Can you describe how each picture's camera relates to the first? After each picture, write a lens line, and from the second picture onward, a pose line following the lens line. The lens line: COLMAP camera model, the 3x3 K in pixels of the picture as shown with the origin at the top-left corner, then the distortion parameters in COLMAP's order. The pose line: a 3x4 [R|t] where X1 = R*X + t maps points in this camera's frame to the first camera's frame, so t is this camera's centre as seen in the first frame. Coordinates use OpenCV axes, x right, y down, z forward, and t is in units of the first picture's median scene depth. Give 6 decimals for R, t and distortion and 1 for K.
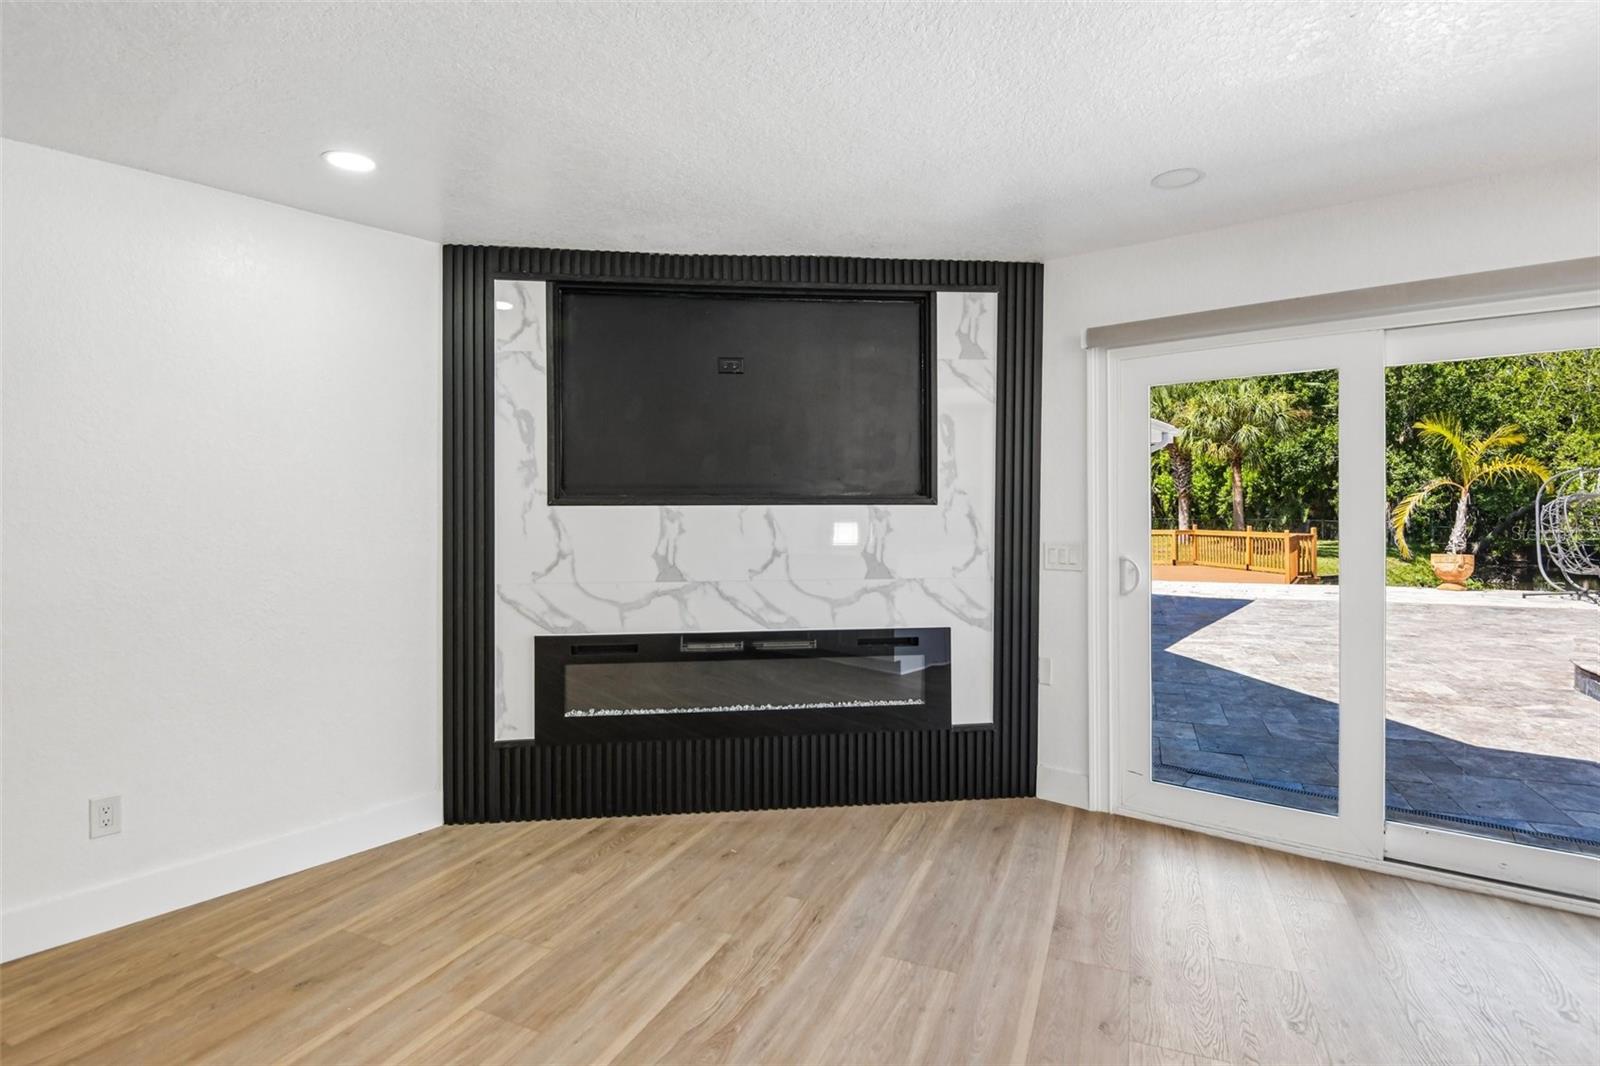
lens RADIAL K [[758.5, 0, 795.2], [0, 758.5, 504.3], [0, 0, 1]] dist [-0.002360, -0.021477]
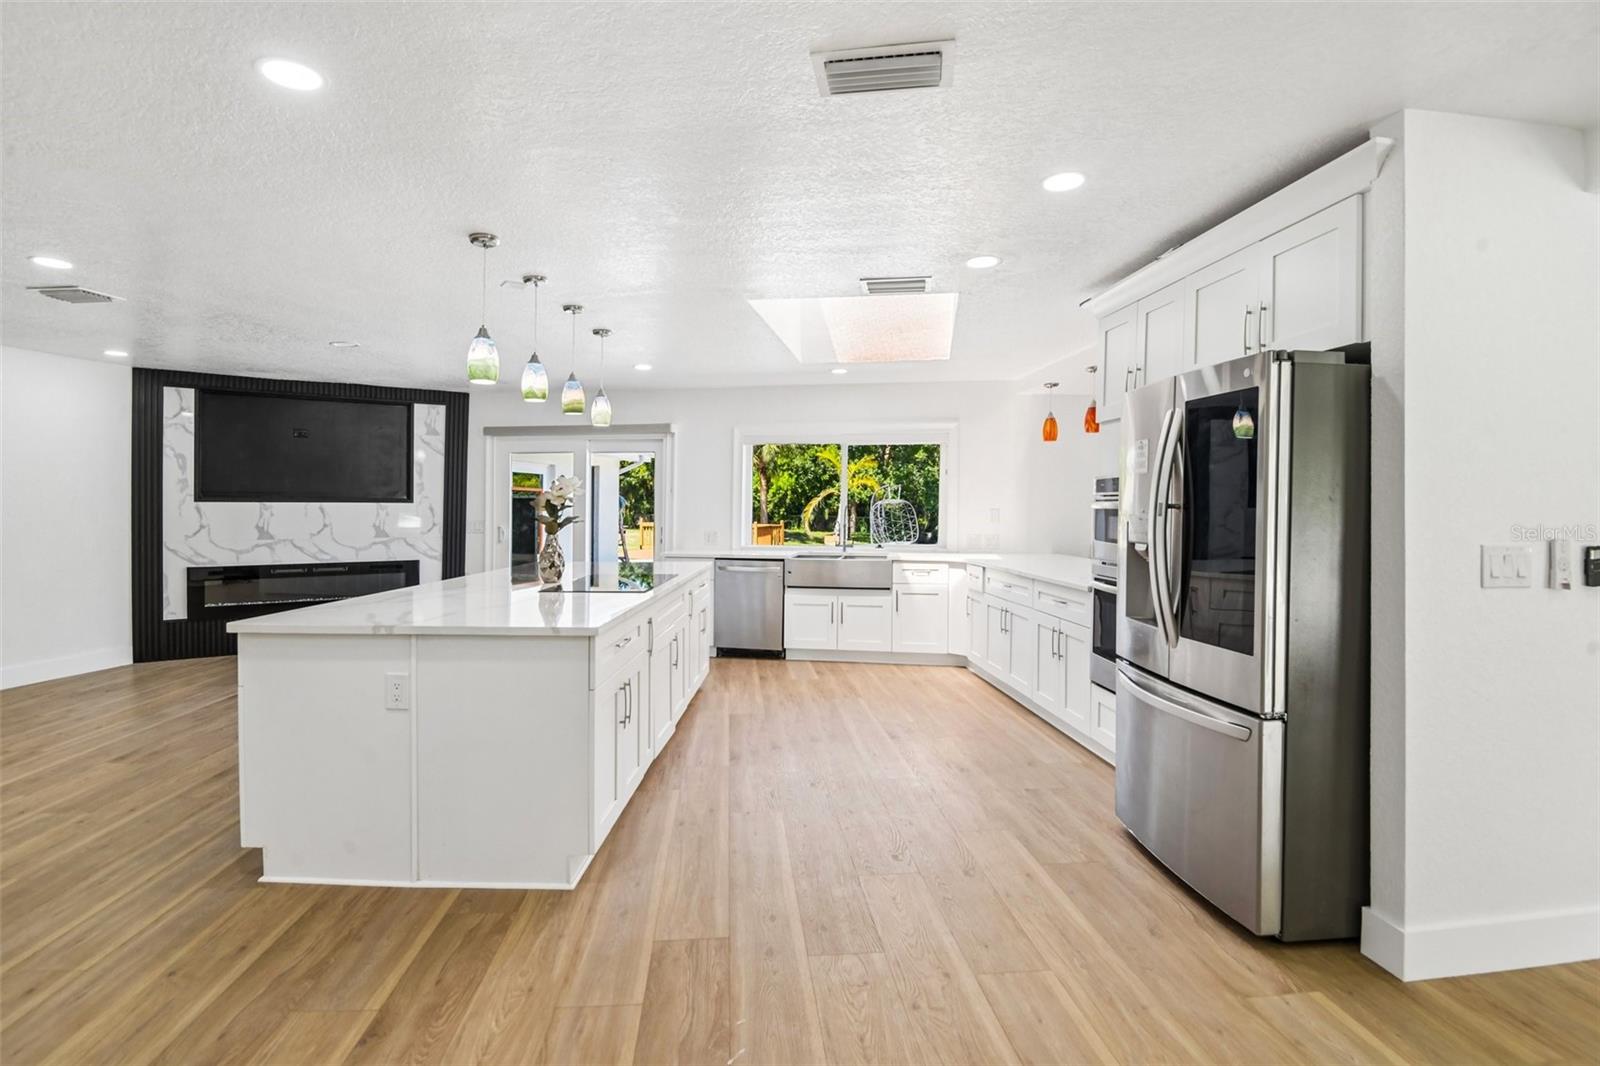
lens RADIAL K [[756.5, 0, 797.5], [0, 756.5, 505.9], [0, 0, 1]] dist [-0.010300, -0.022058]
pose [[0.876449, 0.006866, 0.481445, 0.116661], [-0.009277, 0.999954, 0.002629, -0.007063], [-0.481404, -0.006770, 0.876472, -1.418069]]
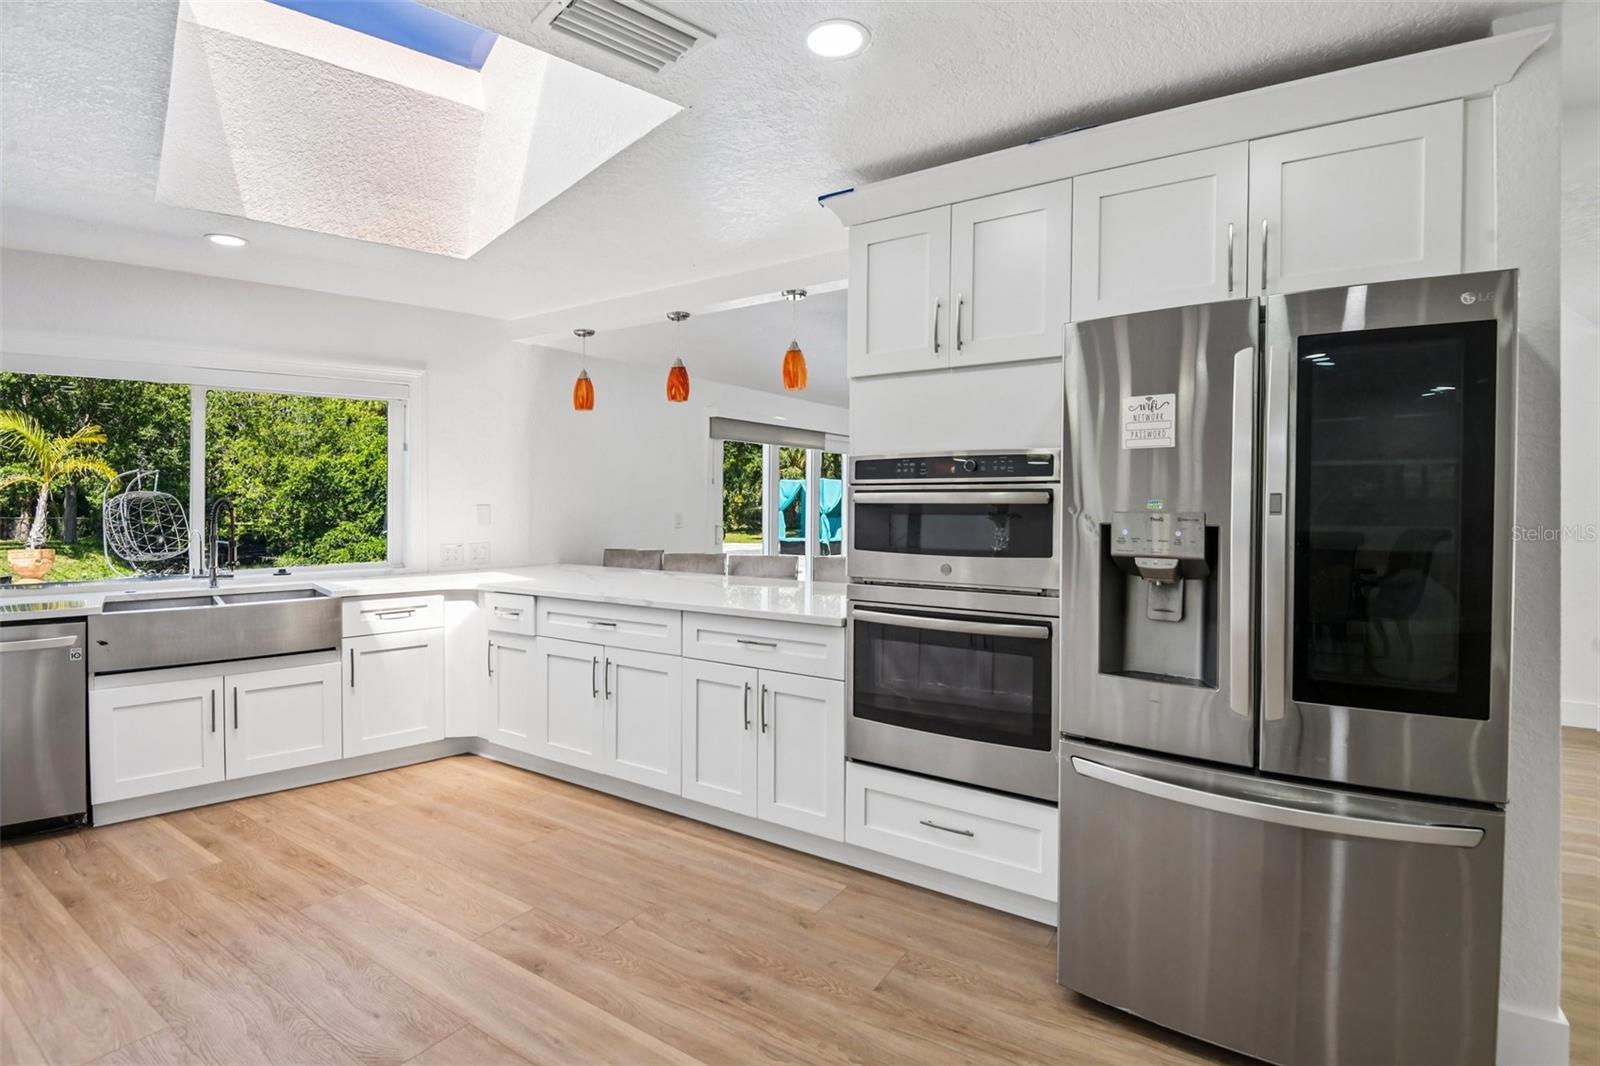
lens RADIAL K [[758.5, 0, 795.2], [0, 758.5, 504.3], [0, 0, 1]] dist [-0.002360, -0.021477]
pose [[0.171575, -0.001580, 0.985170, 0.289143], [-0.004683, 0.999986, 0.002420, -0.005102], [-0.985160, -0.005029, 0.171566, -0.707250]]
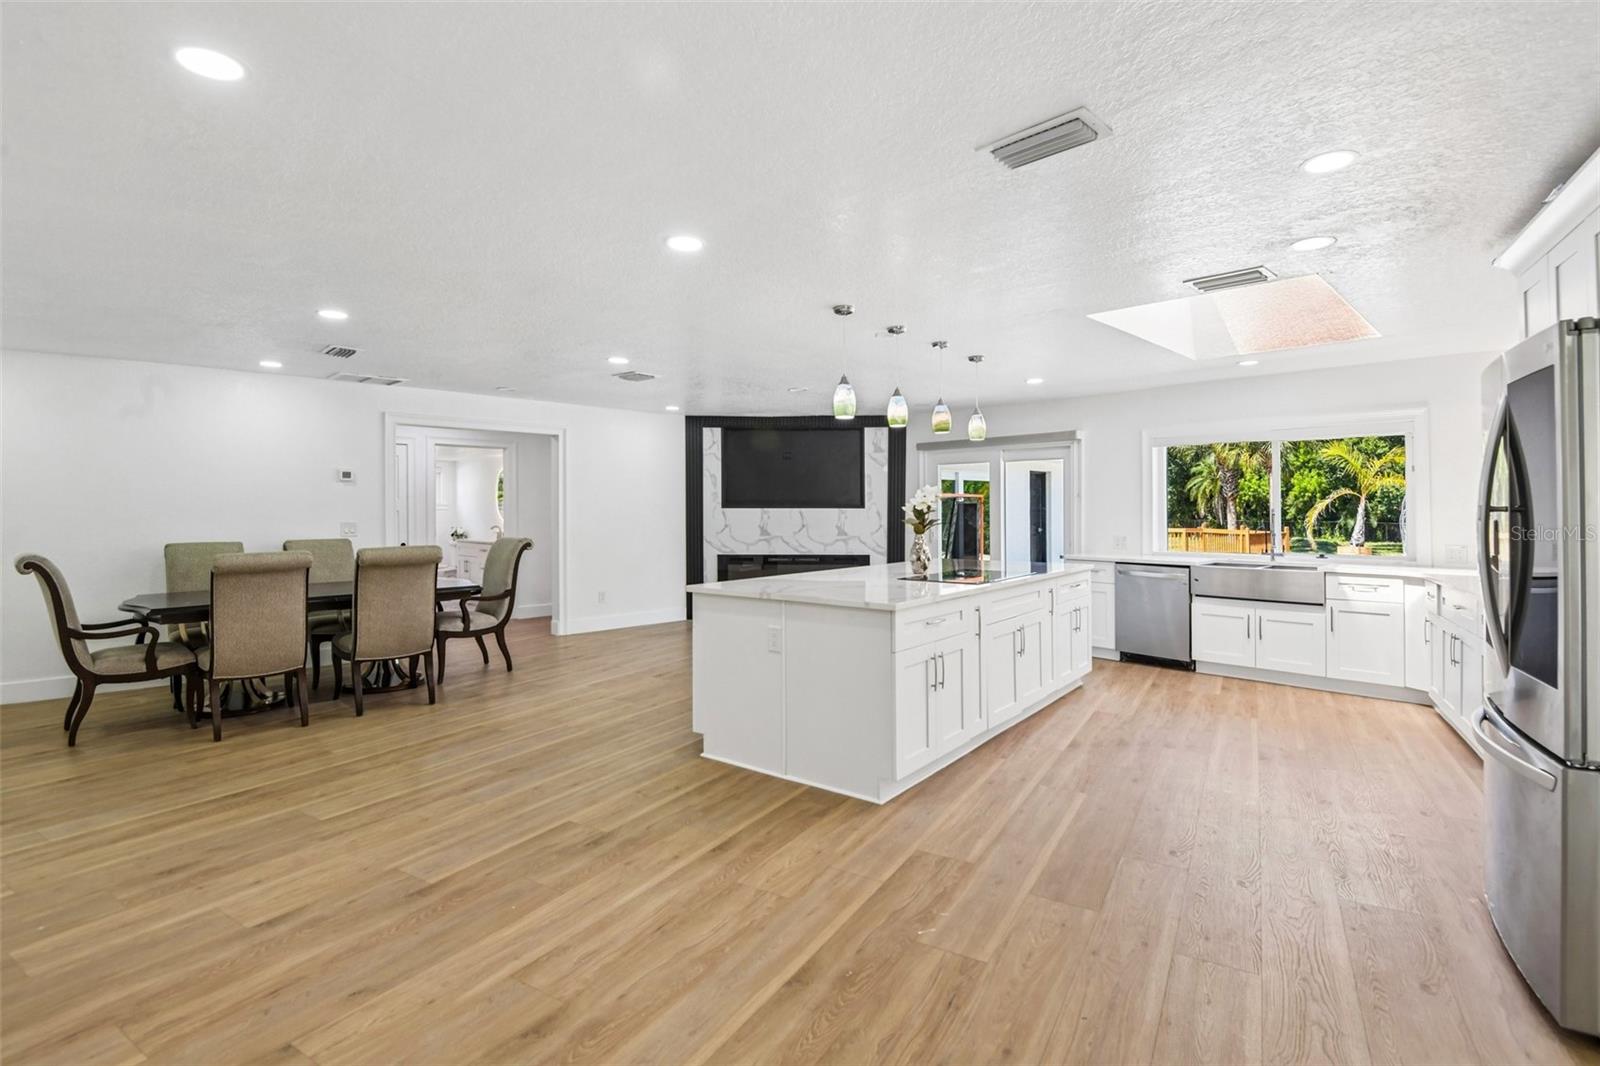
lens RADIAL K [[749.8, 0, 798.1], [0, 749.8, 511.1], [0, 0, 1]] dist [0.001124, -0.018461]
pose [[0.991079, 0.004504, -0.133201, 0.309018], [-0.003549, 0.999966, 0.007406, -0.008677], [0.133230, -0.006867, 0.991061, -1.636386]]
